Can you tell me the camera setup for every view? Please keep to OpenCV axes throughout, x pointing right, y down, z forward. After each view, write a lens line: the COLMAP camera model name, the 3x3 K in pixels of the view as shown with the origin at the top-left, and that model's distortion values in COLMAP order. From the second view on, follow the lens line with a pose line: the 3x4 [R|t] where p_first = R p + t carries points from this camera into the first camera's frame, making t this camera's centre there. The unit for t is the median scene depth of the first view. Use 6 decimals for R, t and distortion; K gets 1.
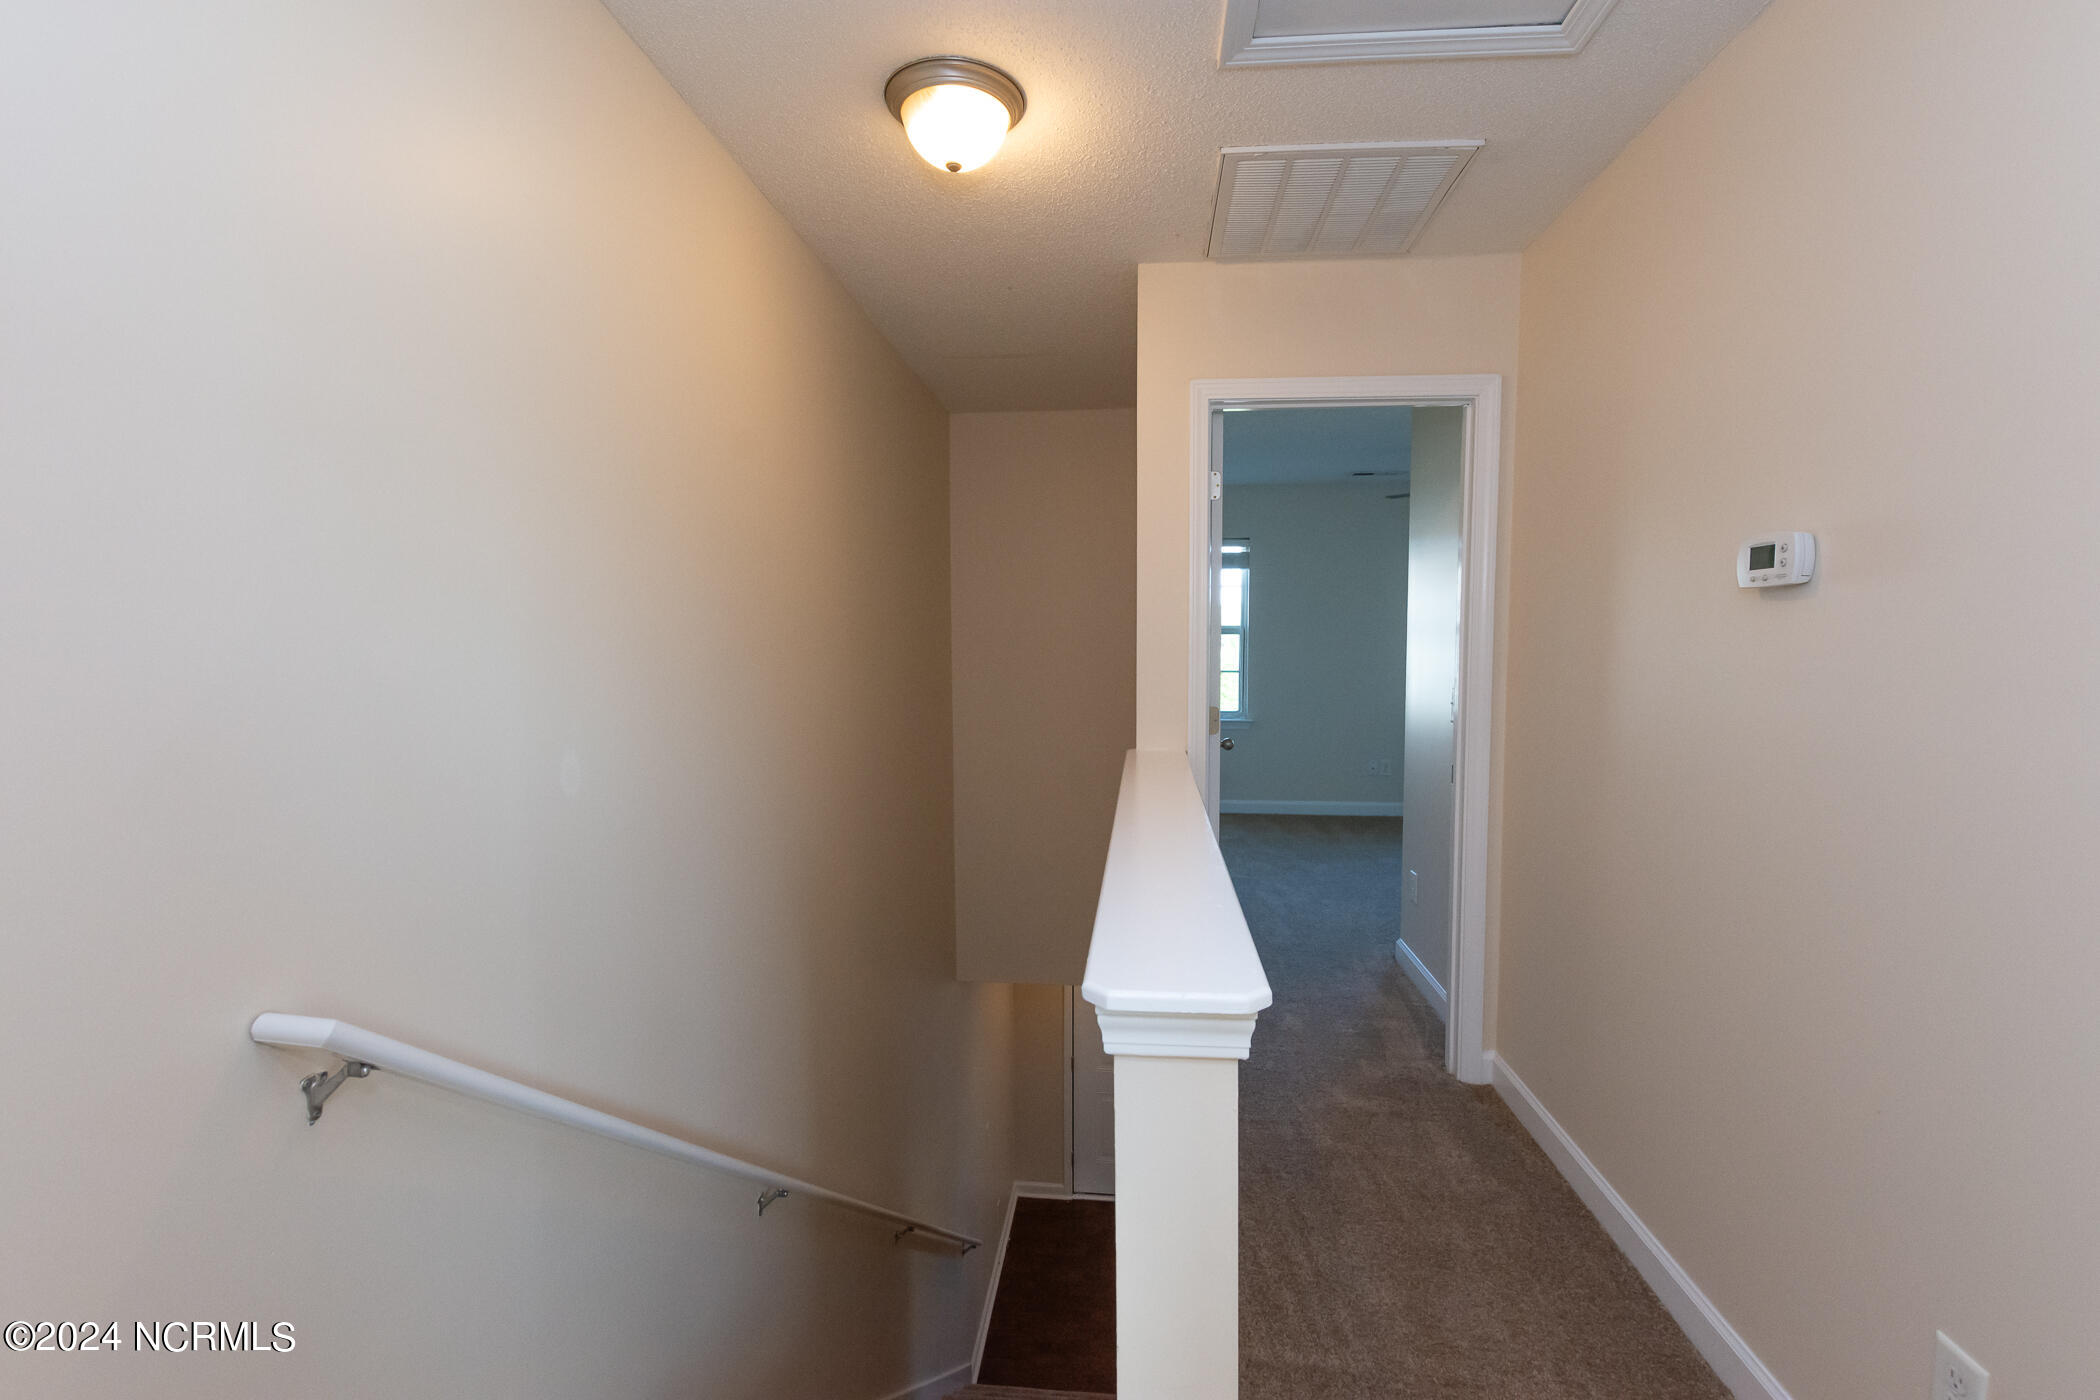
lens RADIAL K [[907.0, 0, 1058.2], [0, 907.0, 700.0], [0, 0, 1]] dist [0.001821, -0.000166]
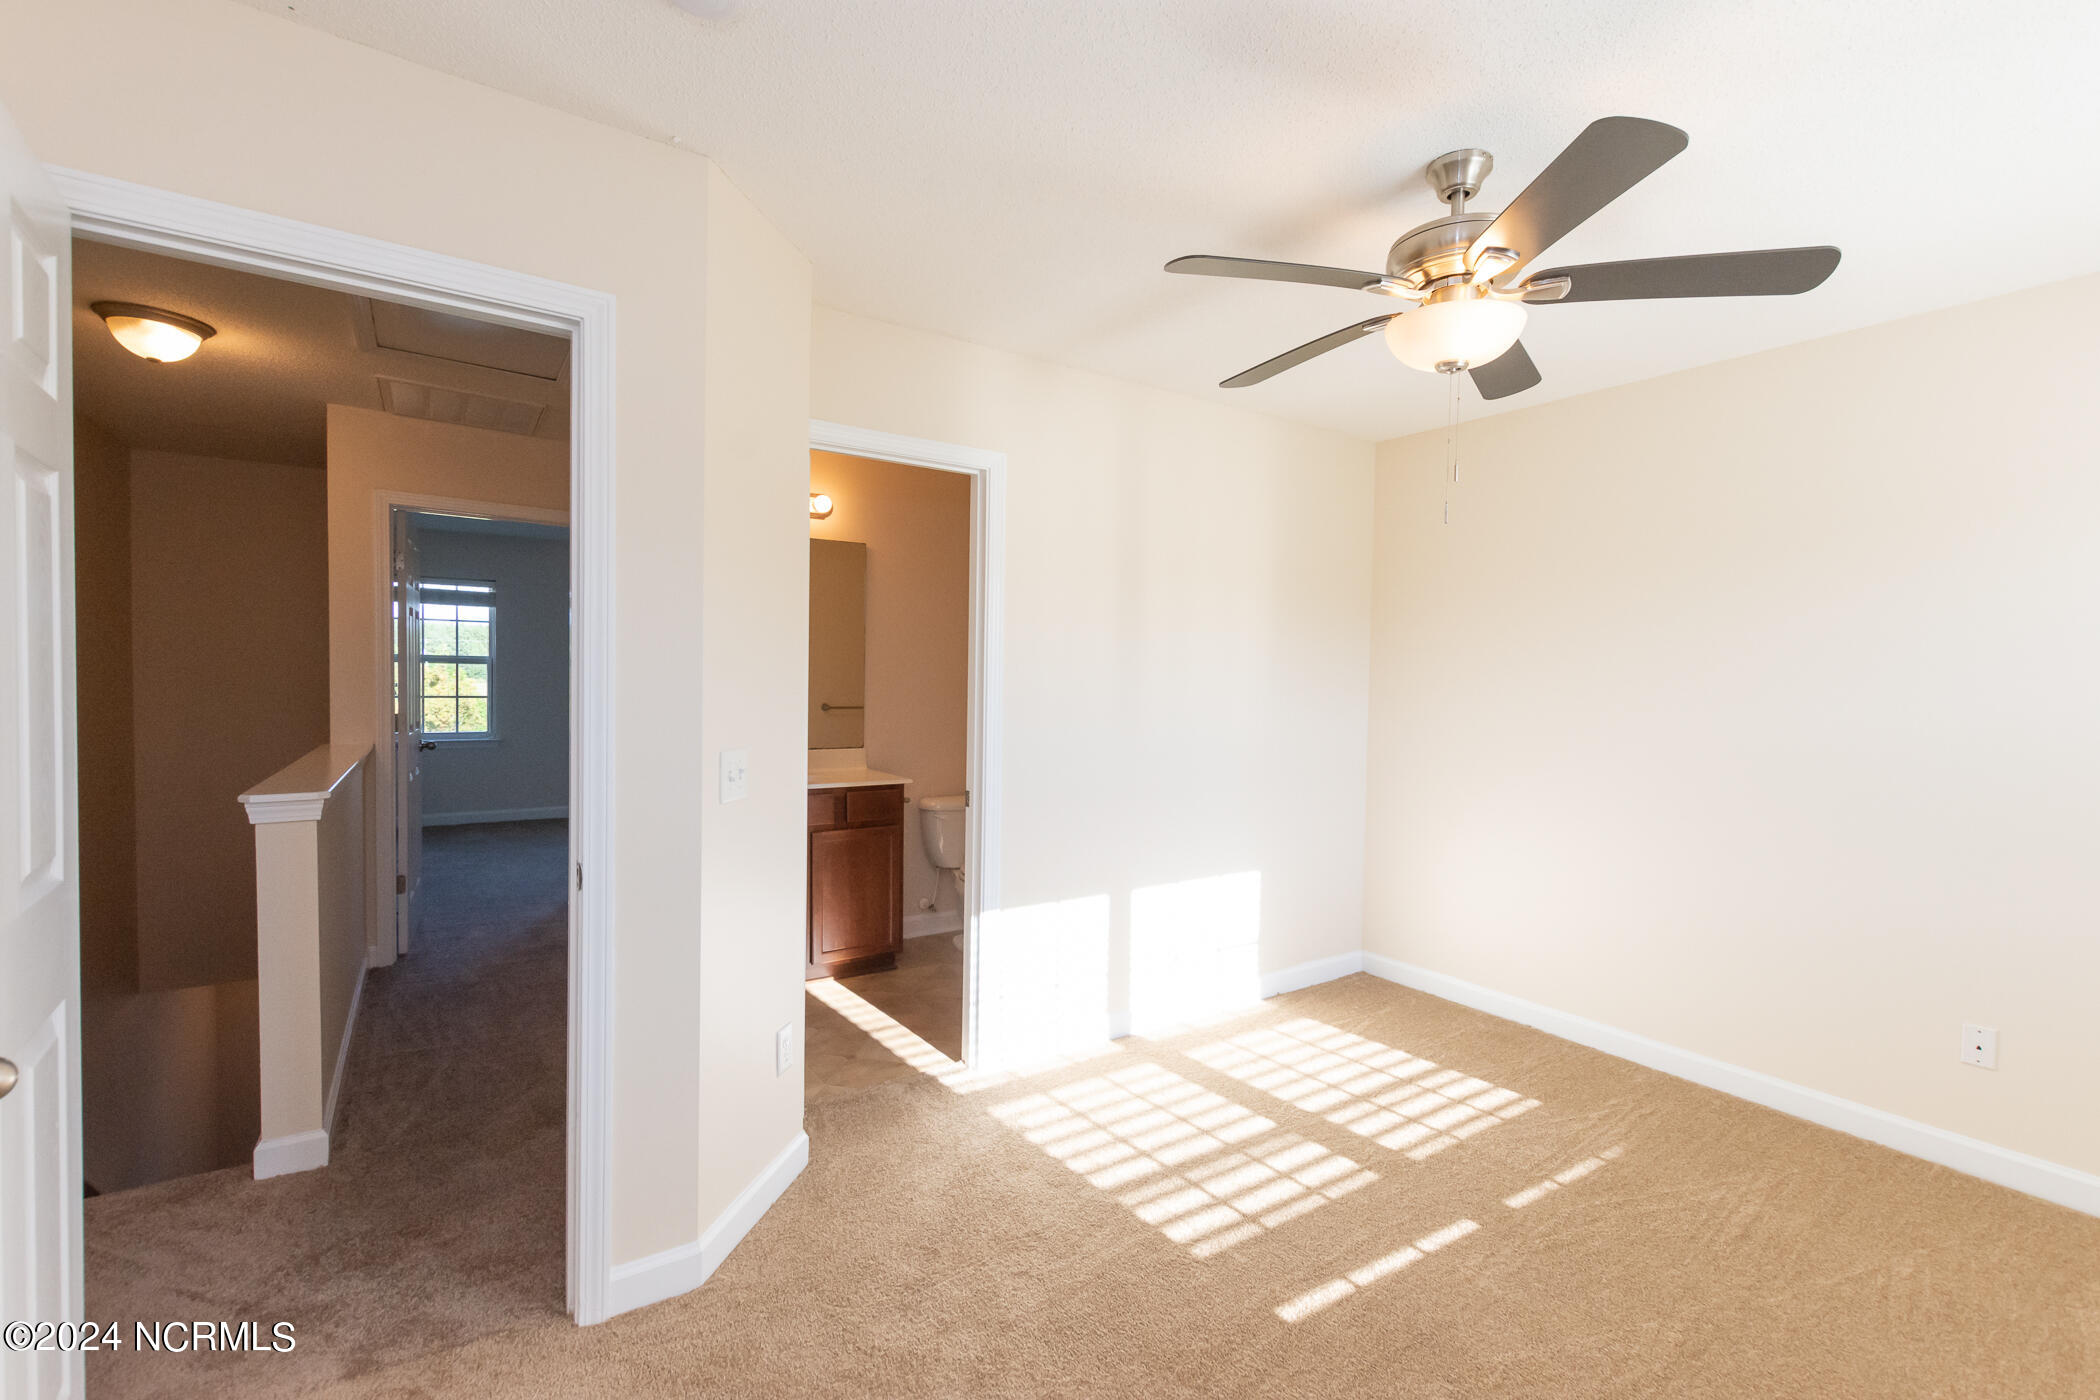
lens RADIAL K [[907.0, 0, 1027.6], [0, 907.0, 708.2], [0, 0, 1]] dist [0.001821, -0.000166]
pose [[0.783074, -0.003854, 0.621916, 0.064315], [0.023294, 0.999461, -0.023136, 0.067858], [-0.621492, 0.032605, 0.782742, -0.836503]]
